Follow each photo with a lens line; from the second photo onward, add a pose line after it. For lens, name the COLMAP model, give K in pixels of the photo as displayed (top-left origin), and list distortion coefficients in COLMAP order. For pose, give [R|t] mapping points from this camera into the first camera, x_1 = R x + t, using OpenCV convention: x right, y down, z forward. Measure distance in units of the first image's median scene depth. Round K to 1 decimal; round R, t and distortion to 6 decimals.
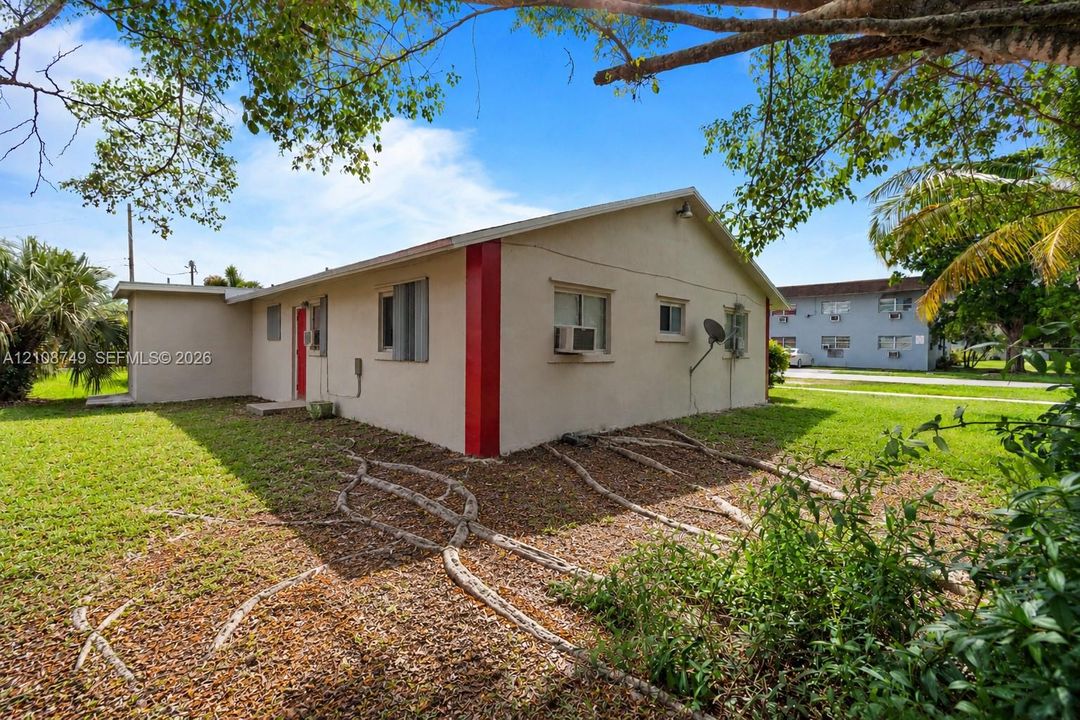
lens RADIAL K [[482.6, 0, 540.0], [0, 482.6, 360.0], [0, 0, 1]] dist [0.000207, 0.000139]
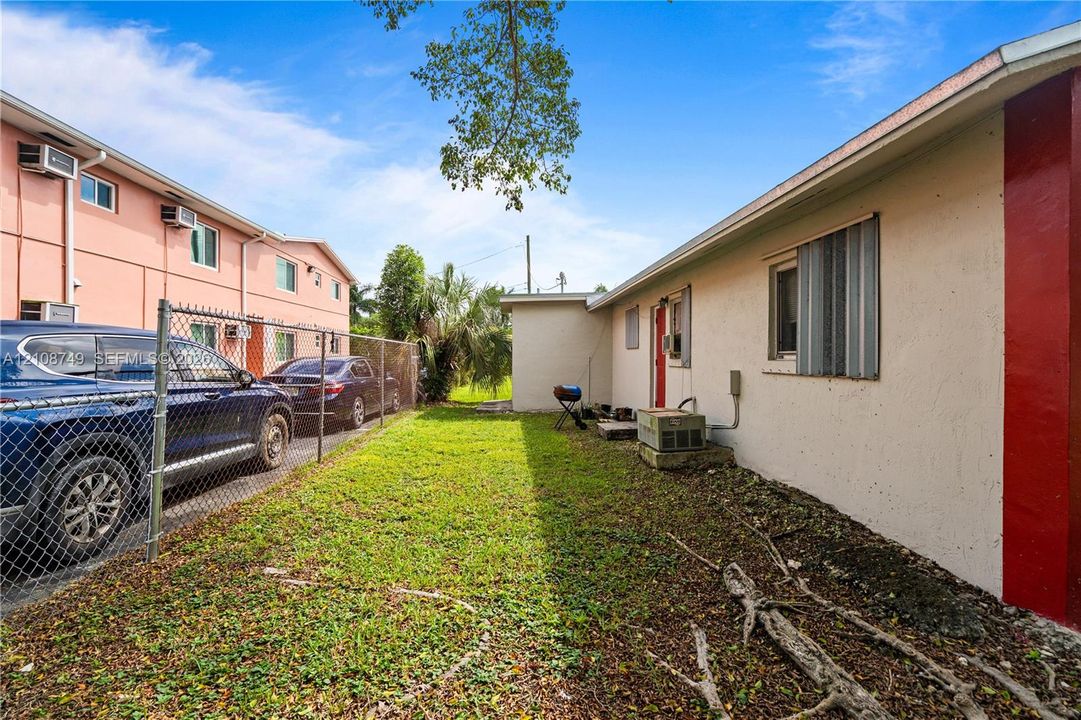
lens RADIAL K [[483.0, 0, 540.5], [0, 483.0, 360.0], [0, 0, 1]] dist [0.000207, 0.000139]
pose [[0.751274, -0.004768, -0.659973, -0.145883], [-0.012316, 0.999699, -0.021242, -0.000428], [0.659876, 0.024086, 0.750989, 0.339403]]
